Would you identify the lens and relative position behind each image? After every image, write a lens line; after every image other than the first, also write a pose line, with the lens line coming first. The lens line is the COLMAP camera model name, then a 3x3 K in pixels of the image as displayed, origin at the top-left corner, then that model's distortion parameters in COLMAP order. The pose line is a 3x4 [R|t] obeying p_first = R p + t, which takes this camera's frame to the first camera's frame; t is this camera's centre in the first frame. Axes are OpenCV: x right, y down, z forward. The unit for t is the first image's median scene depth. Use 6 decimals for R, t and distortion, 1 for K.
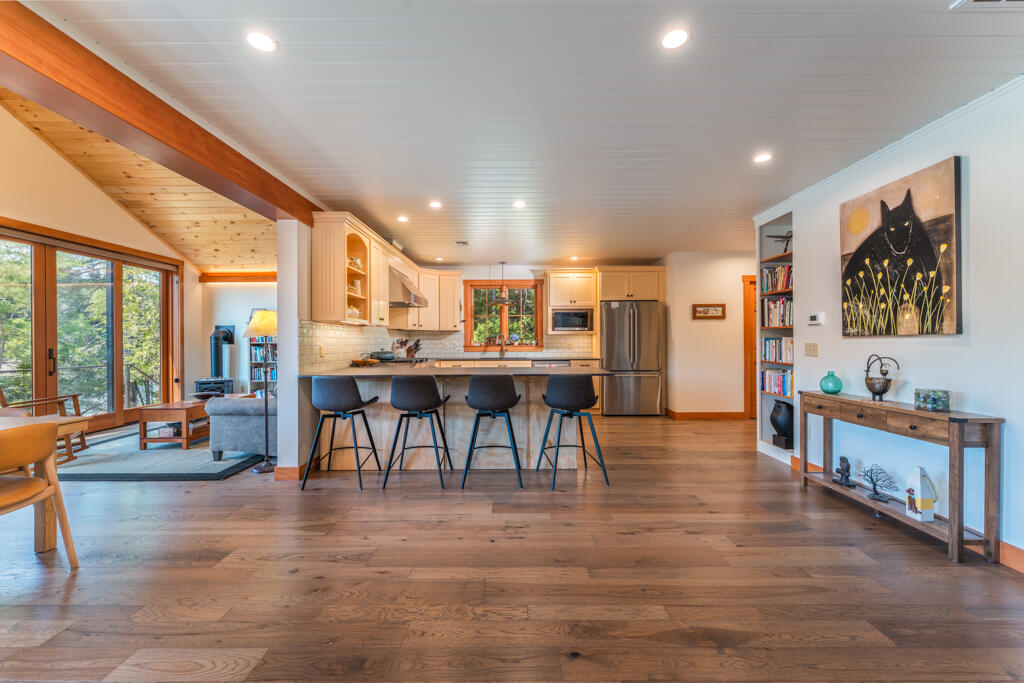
lens RADIAL K [[405.7, 0, 512.0], [0, 405.7, 341.5], [0, 0, 1]] dist [-0.000757, -0.000397]
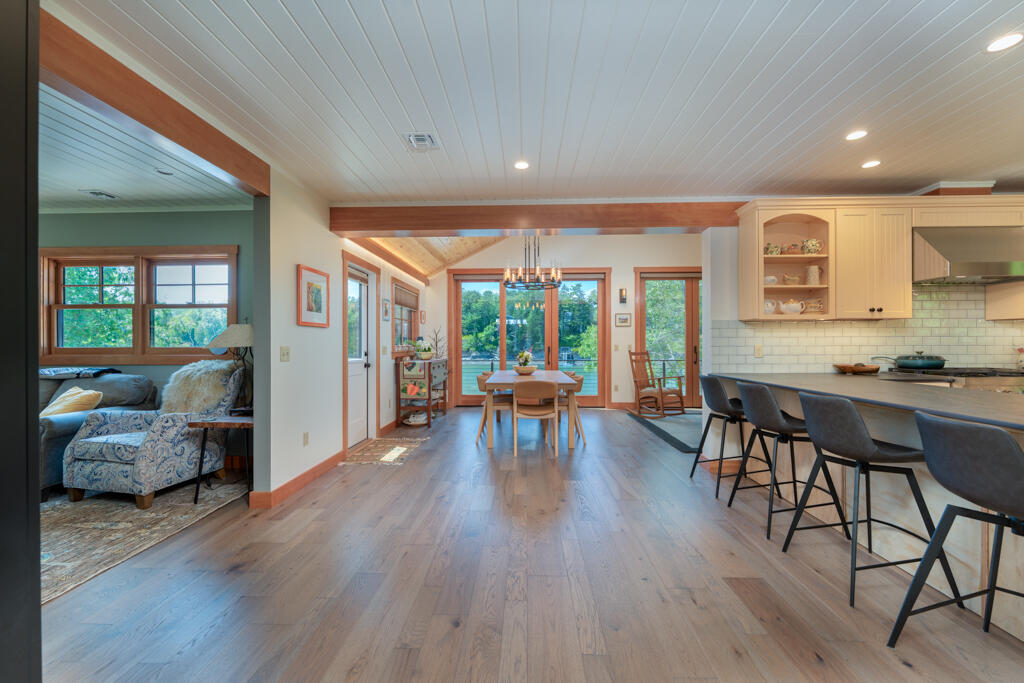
lens RADIAL K [[405.7, 0, 512.0], [0, 405.7, 341.5], [0, 0, 1]] dist [-0.000757, -0.000397]
pose [[-0.030529, 0.000266, -0.999534, 0.291334], [0.002858, 0.999996, 0.000179, -0.000918], [0.999530, -0.002851, -0.030529, 0.273377]]
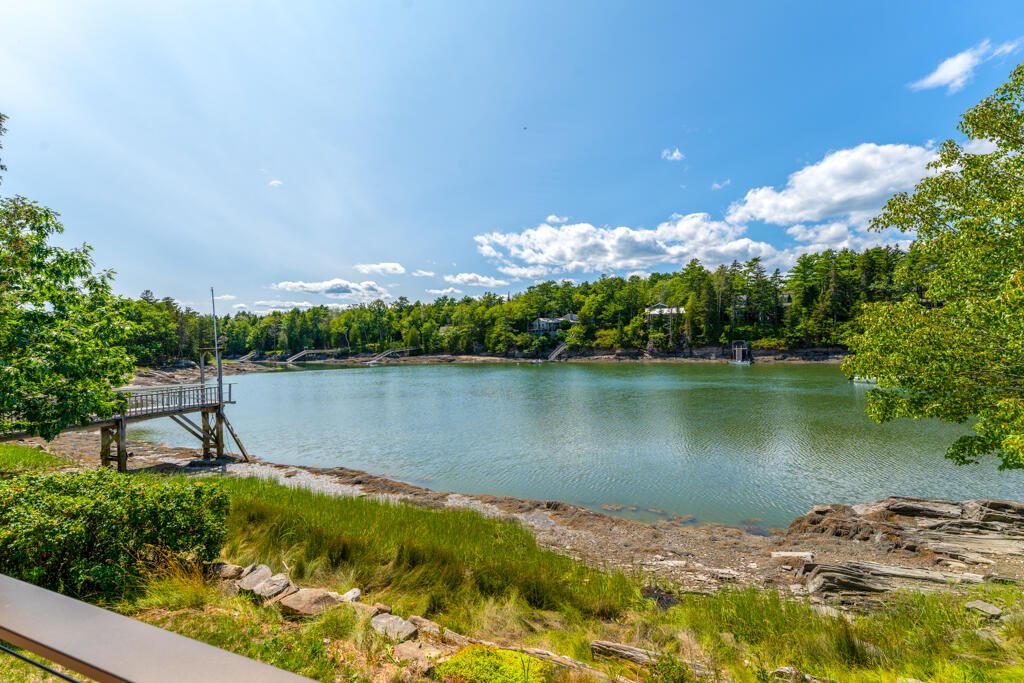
lens RADIAL K [[442.9, 0, 510.6], [0, 442.9, 342.2], [0, 0, 1]] dist [-0.002412, -0.000223]
pose [[-0.360078, 0.016730, -0.932772, -0.975037], [0.025970, 0.999631, 0.007904, -0.016823], [0.932561, -0.021379, -0.360379, 0.248976]]
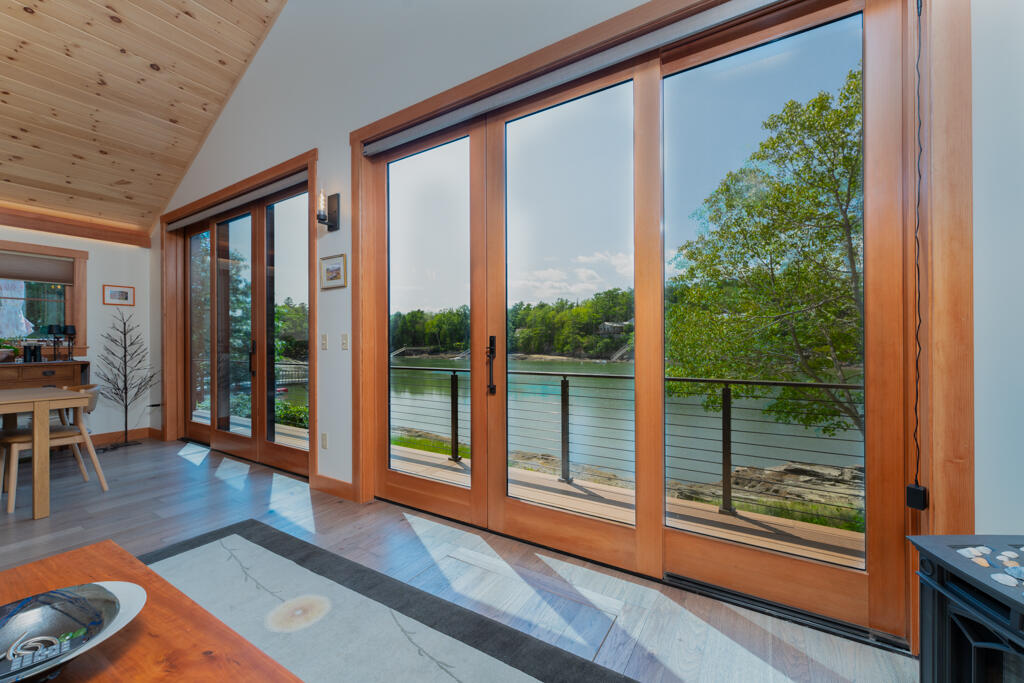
lens RADIAL K [[402.8, 0, 512.0], [0, 402.8, 341.5], [0, 0, 1]] dist [-0.000806, -0.000263]
pose [[-0.520999, 0.004313, -0.853546, -0.561155], [0.007954, 0.999968, 0.000198, 0.017456], [0.853520, -0.006686, -0.521017, 0.942804]]
